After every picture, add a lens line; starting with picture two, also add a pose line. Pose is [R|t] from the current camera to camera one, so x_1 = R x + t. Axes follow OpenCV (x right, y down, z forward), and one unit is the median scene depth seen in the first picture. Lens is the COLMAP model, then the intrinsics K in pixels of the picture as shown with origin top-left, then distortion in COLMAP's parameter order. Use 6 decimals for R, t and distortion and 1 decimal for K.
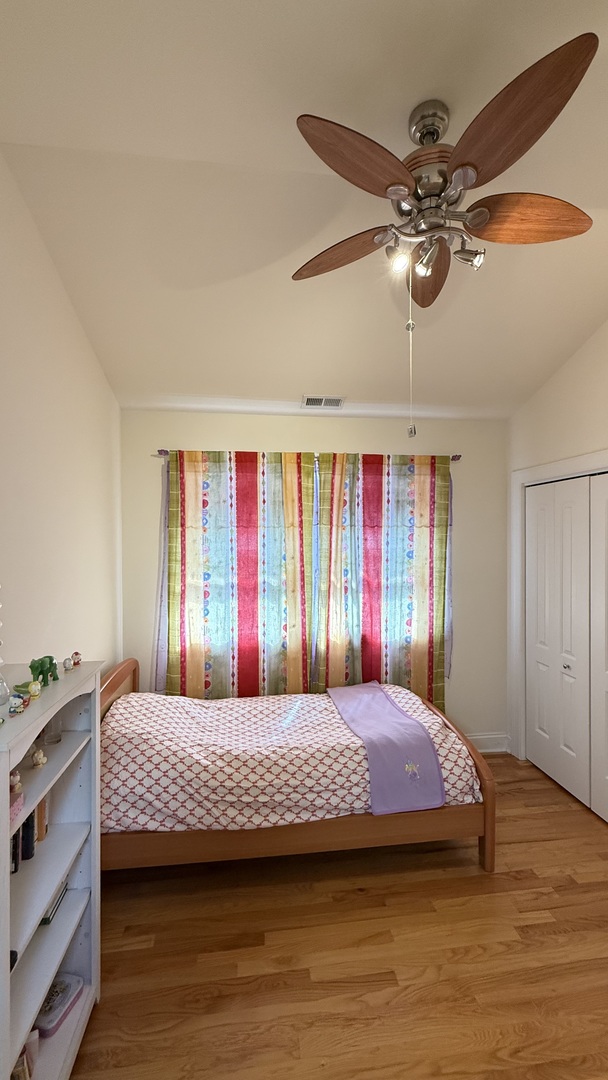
lens RADIAL K [[431.7, 0, 304.0], [0, 431.7, 540.0], [0, 0, 1]] dist [-0.000385, 0.000338]
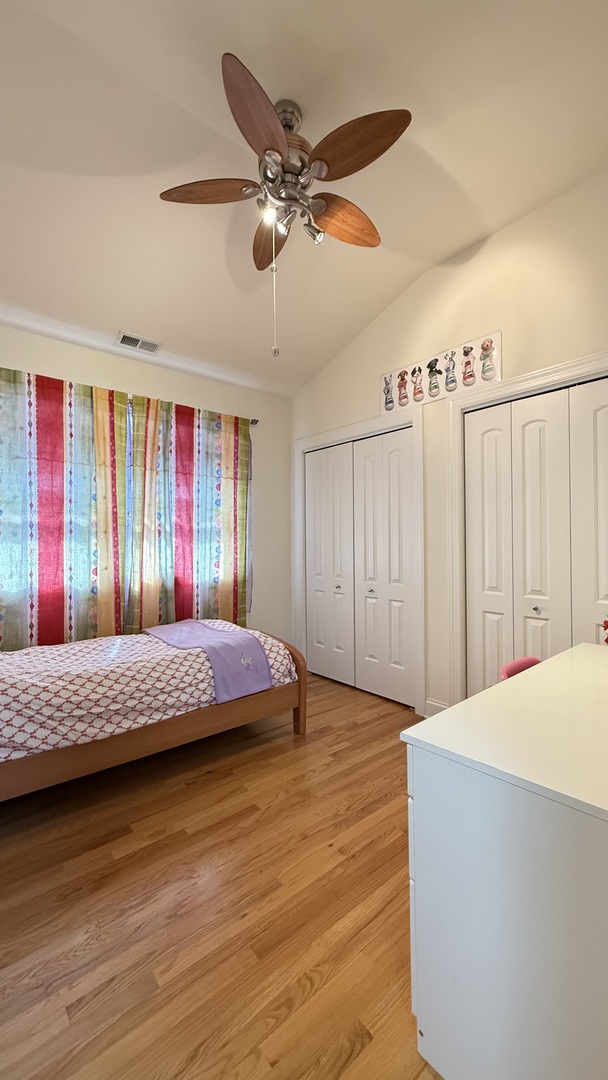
lens RADIAL K [[431.7, 0, 304.0], [0, 431.7, 540.0], [0, 0, 1]] dist [-0.000385, 0.000338]
pose [[0.840184, 0.001484, 0.542299, -0.176682], [0.007011, 0.999883, -0.013598, 0.153822], [-0.542255, 0.015227, 0.840076, -0.048018]]
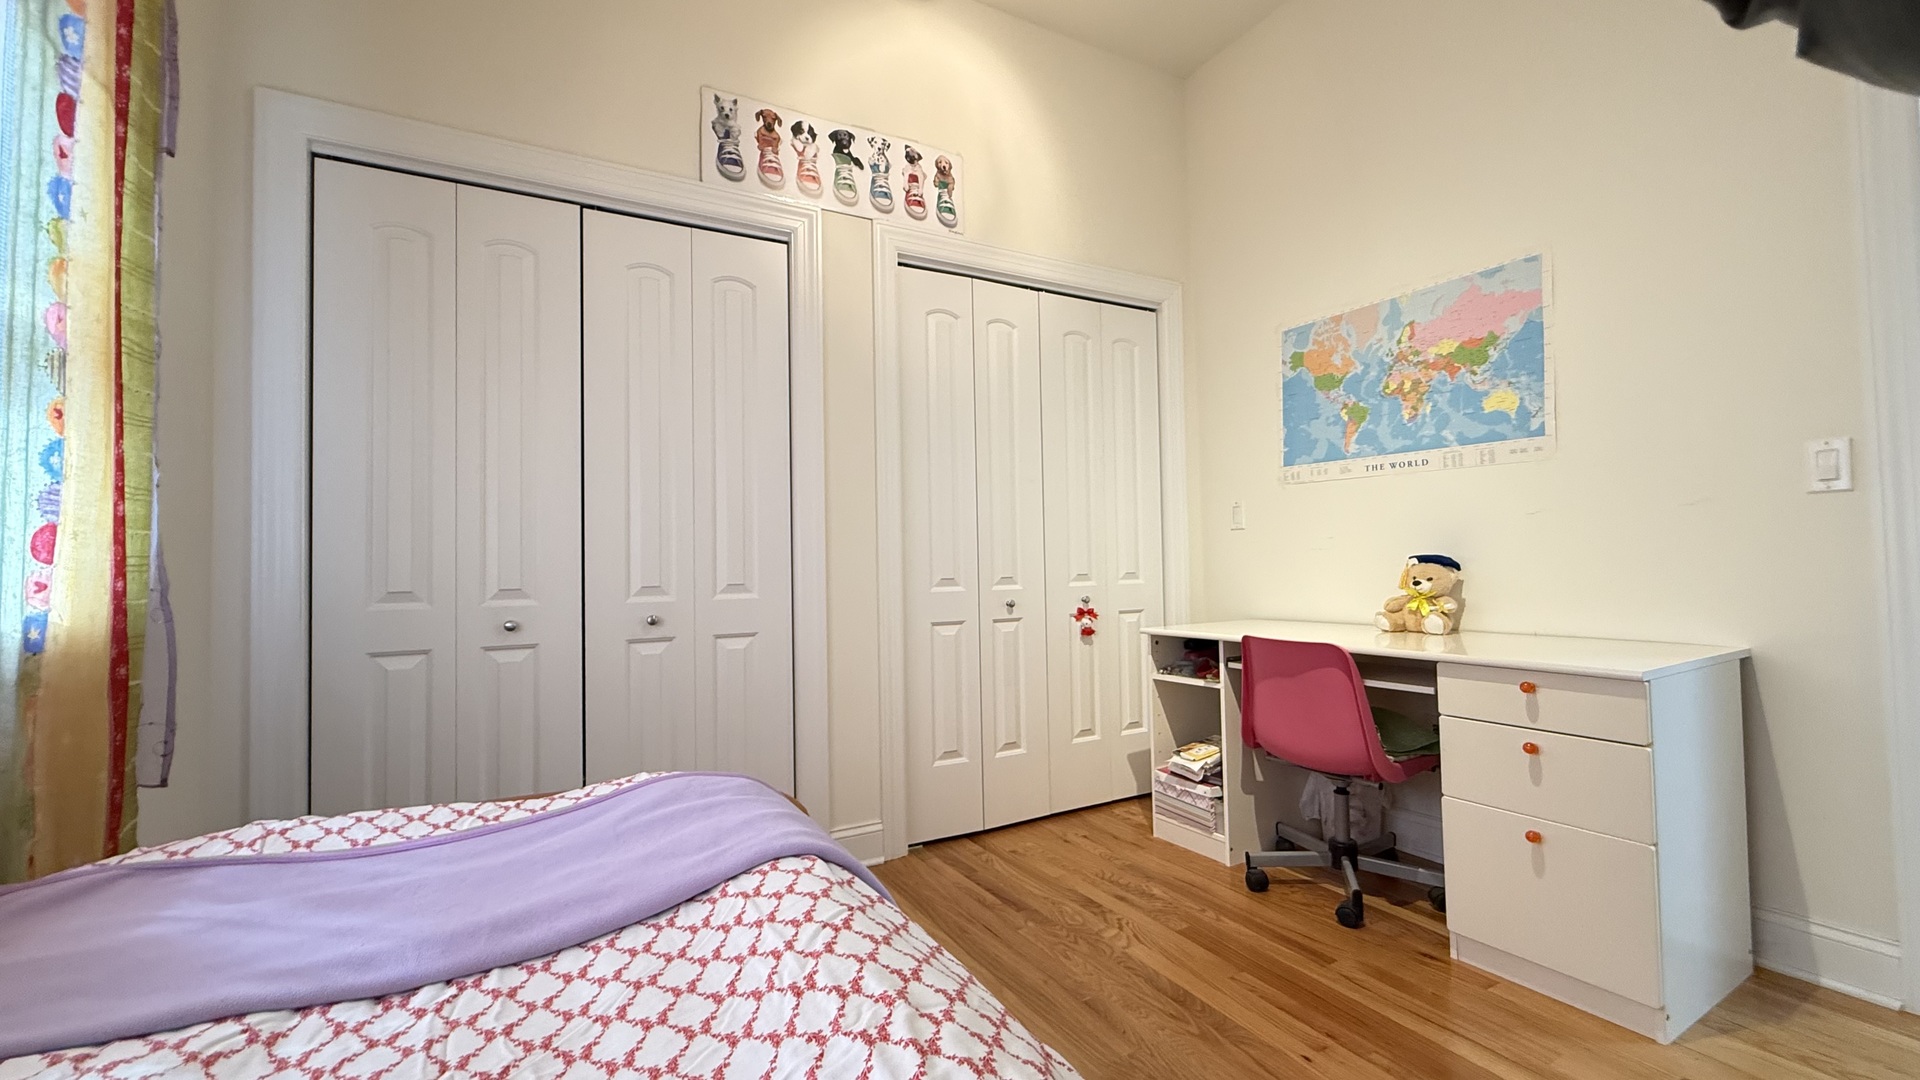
lens RADIAL K [[767.6, 0, 960.0], [0, 767.6, 540.0], [0, 0, 1]] dist [-0.000385, 0.000338]
pose [[-0.358888, 0.039592, 0.932541, -0.232144], [0.025227, 0.999146, -0.032711, 0.223730], [-0.933040, 0.011785, -0.359580, 0.786771]]
